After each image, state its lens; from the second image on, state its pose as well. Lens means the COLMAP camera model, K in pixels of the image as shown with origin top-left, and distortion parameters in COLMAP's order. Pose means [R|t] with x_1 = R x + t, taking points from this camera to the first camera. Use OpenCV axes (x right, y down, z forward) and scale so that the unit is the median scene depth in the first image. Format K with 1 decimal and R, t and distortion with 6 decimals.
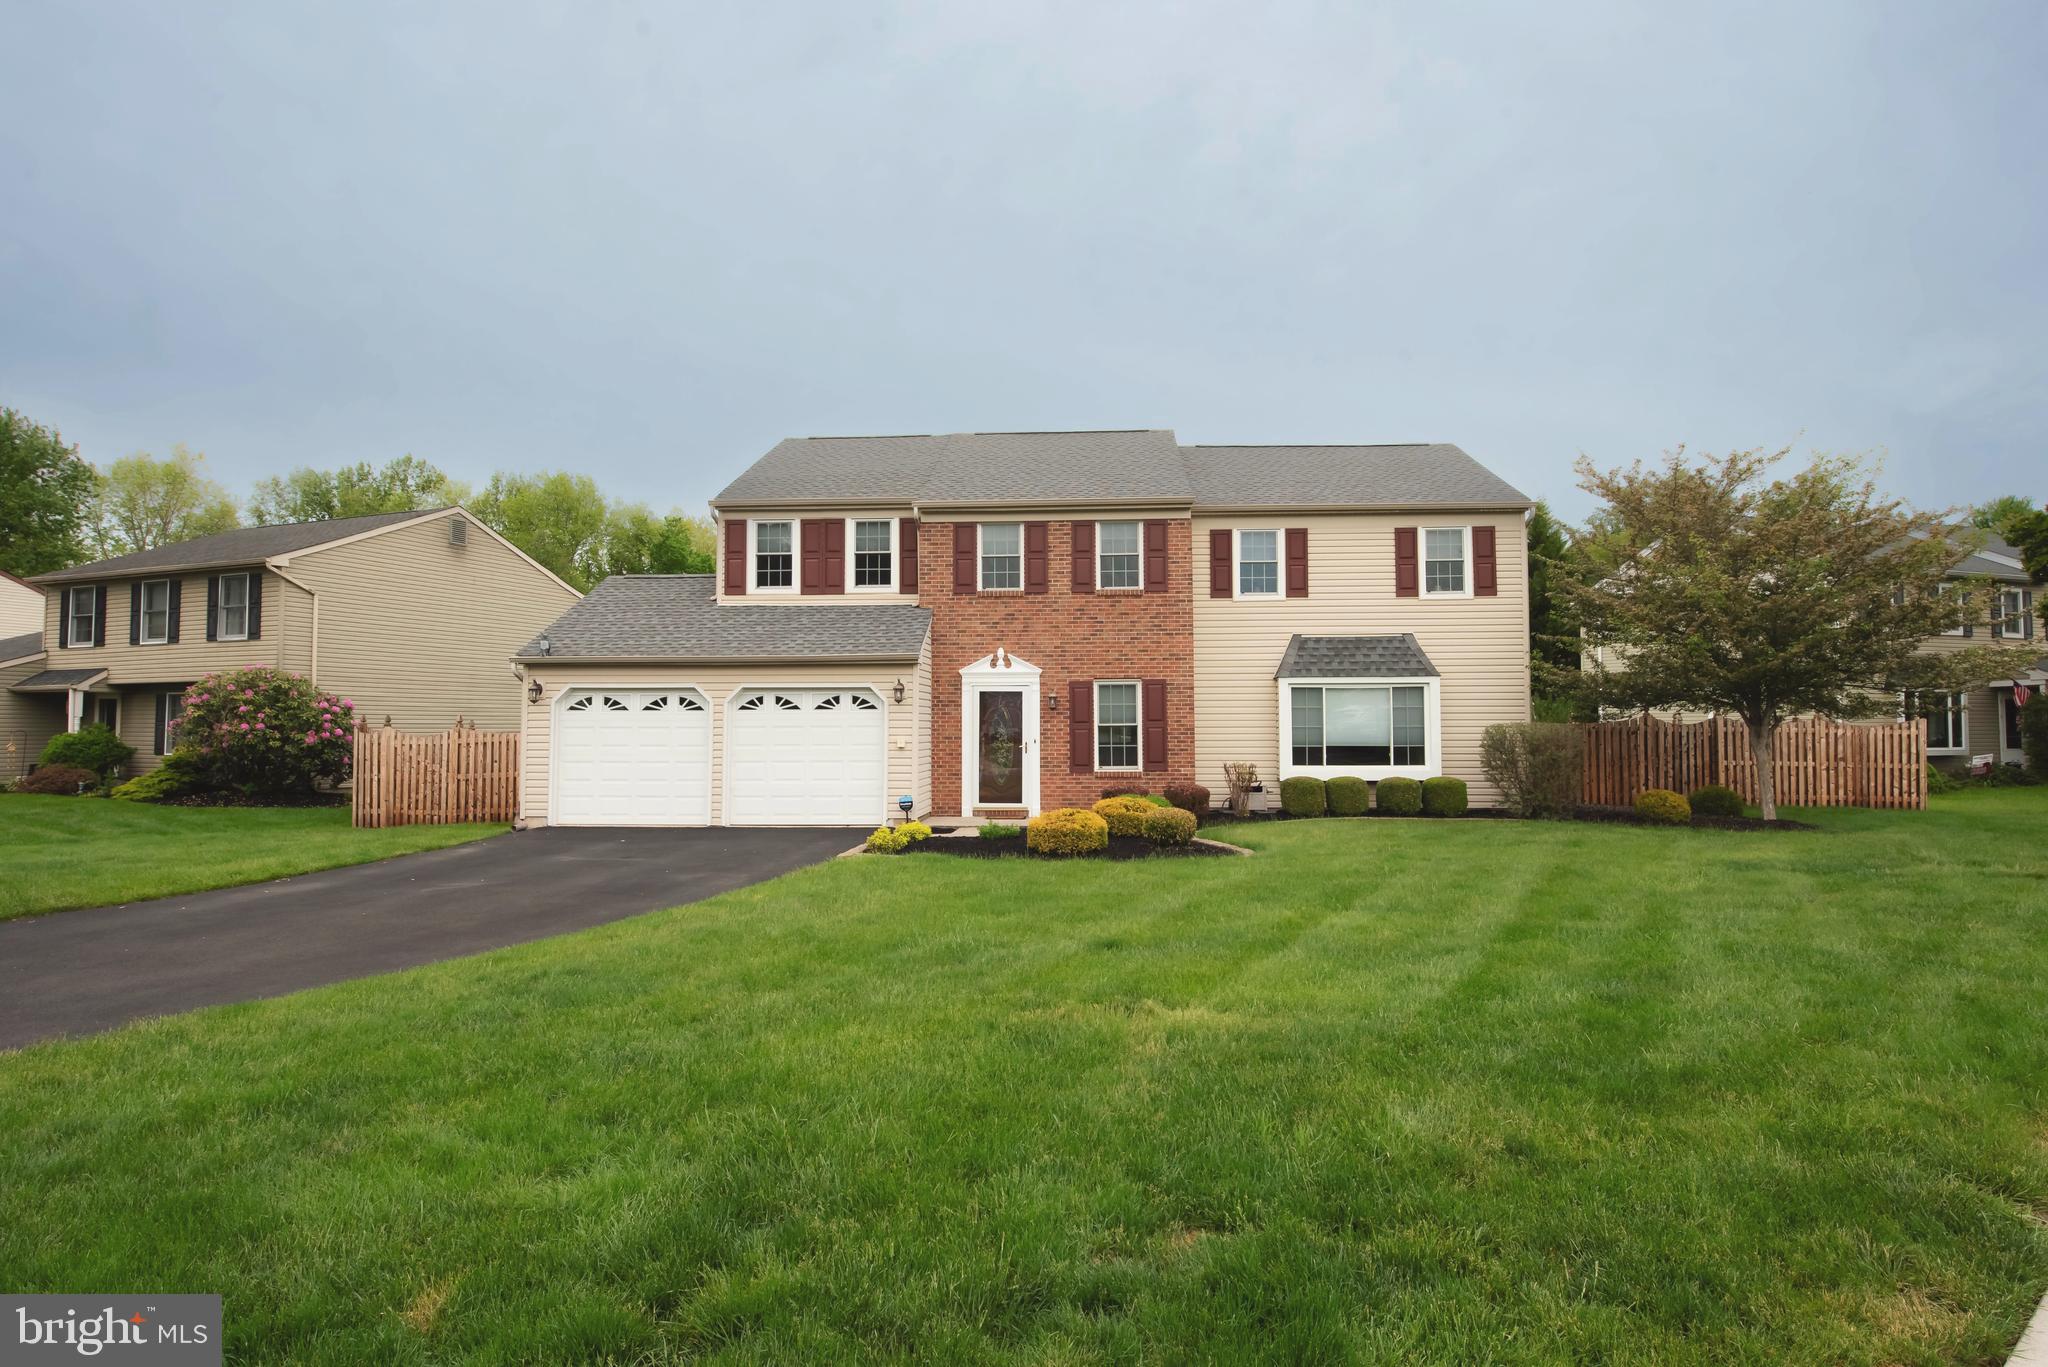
lens RADIAL K [[1161.4, 0, 1035.3], [0, 1161.4, 690.7], [0, 0, 1]] dist [0.001749, -0.004286]
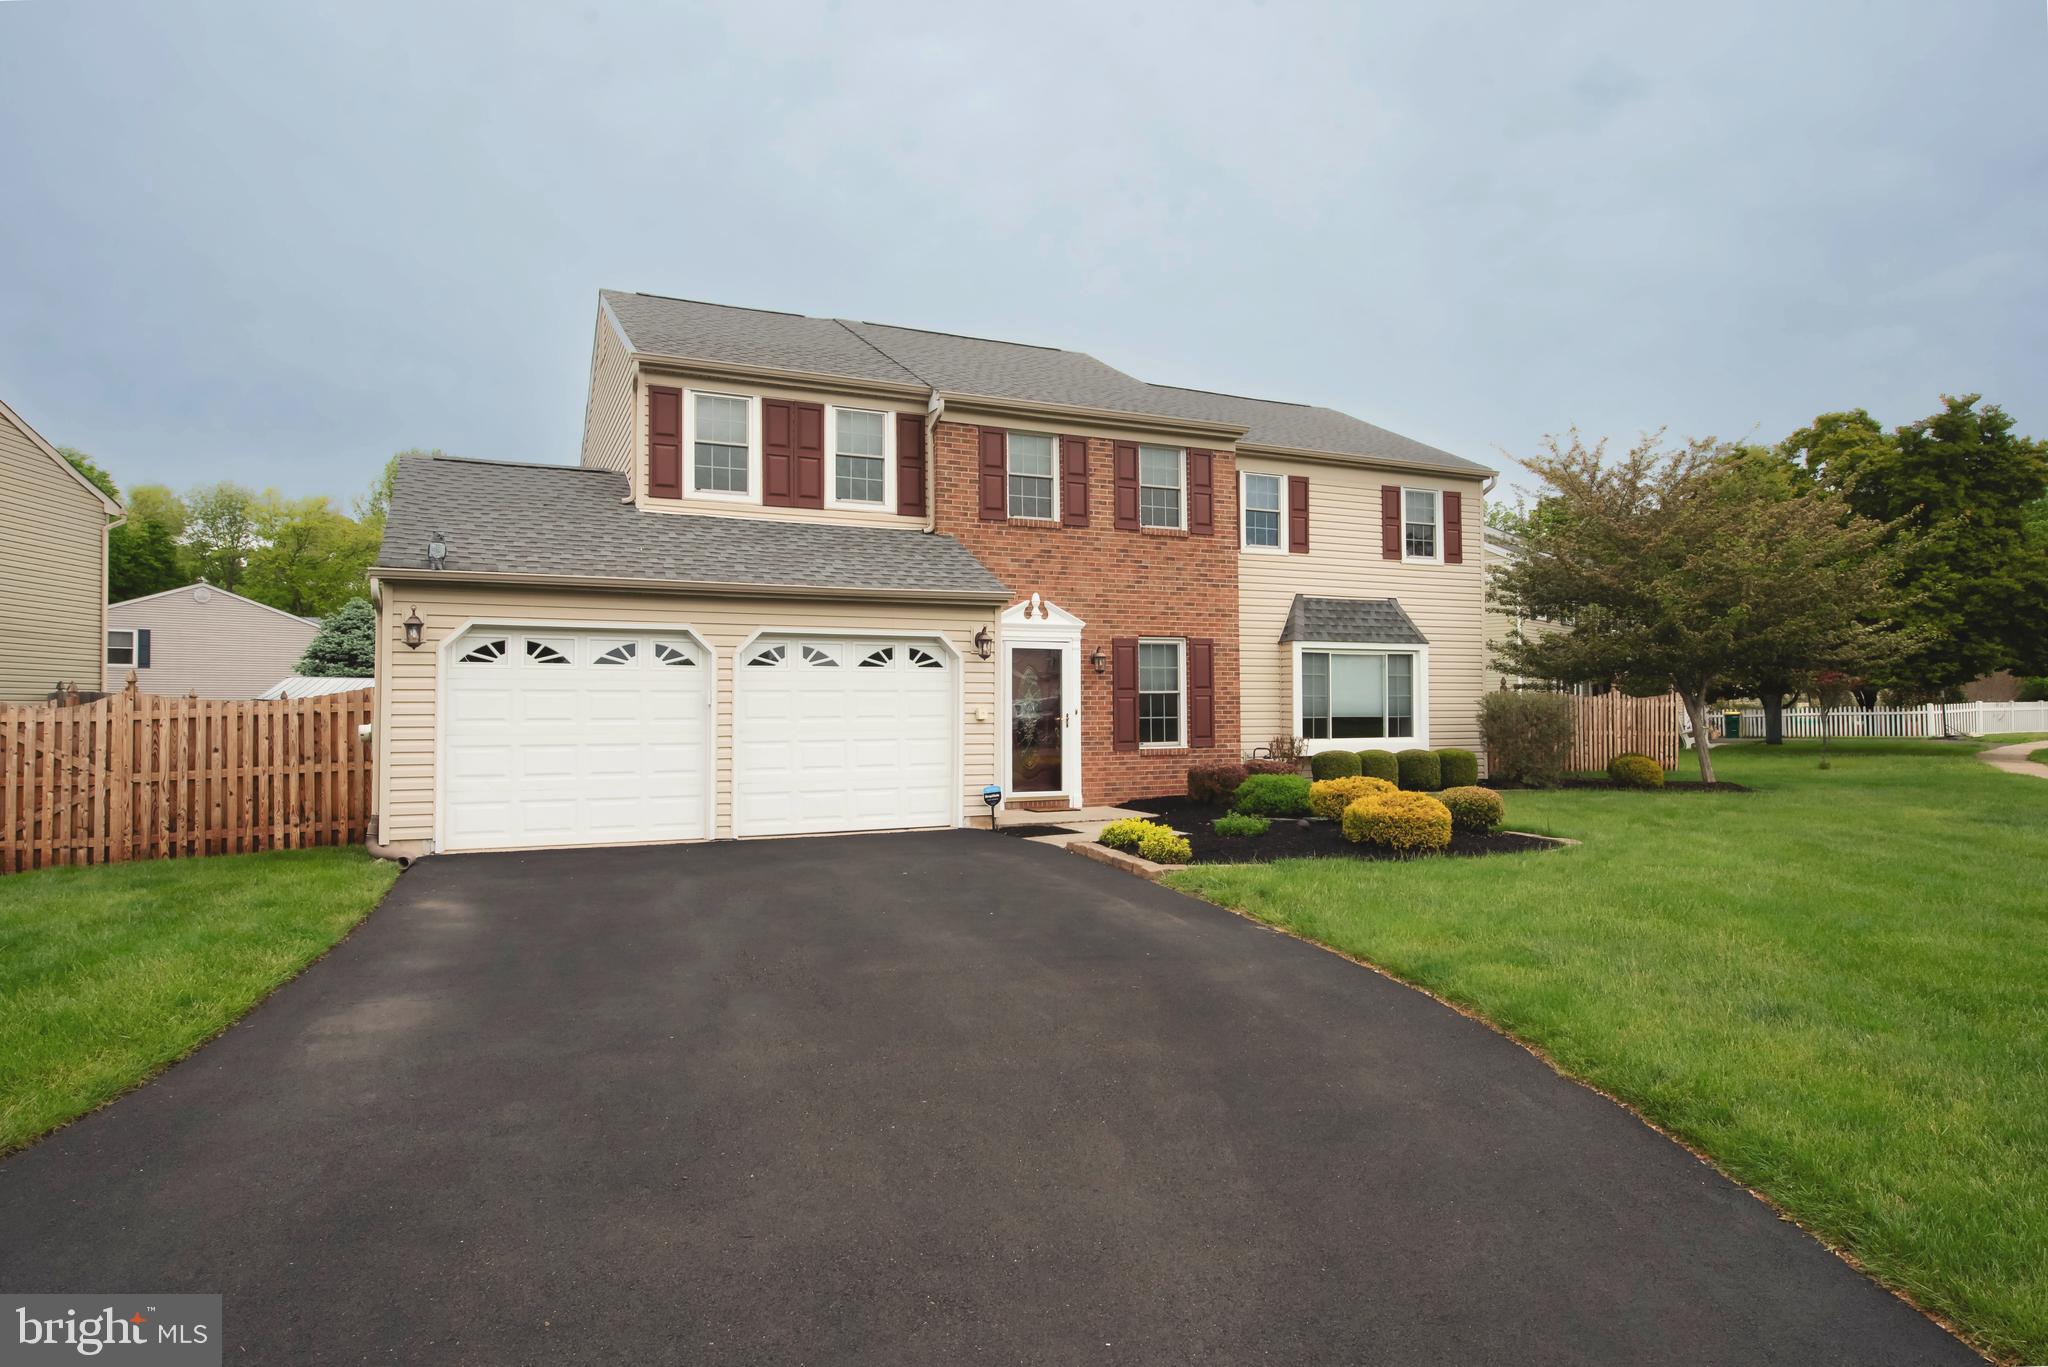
lens RADIAL K [[1161.4, 0, 971.3], [0, 1161.4, 691.0], [0, 0, 1]] dist [0.001749, -0.004286]
pose [[0.883285, 0.007184, 0.468780, -0.434628], [-0.015383, 0.999788, 0.013663, 0.019028], [-0.468583, -0.019280, 0.883209, 0.328135]]
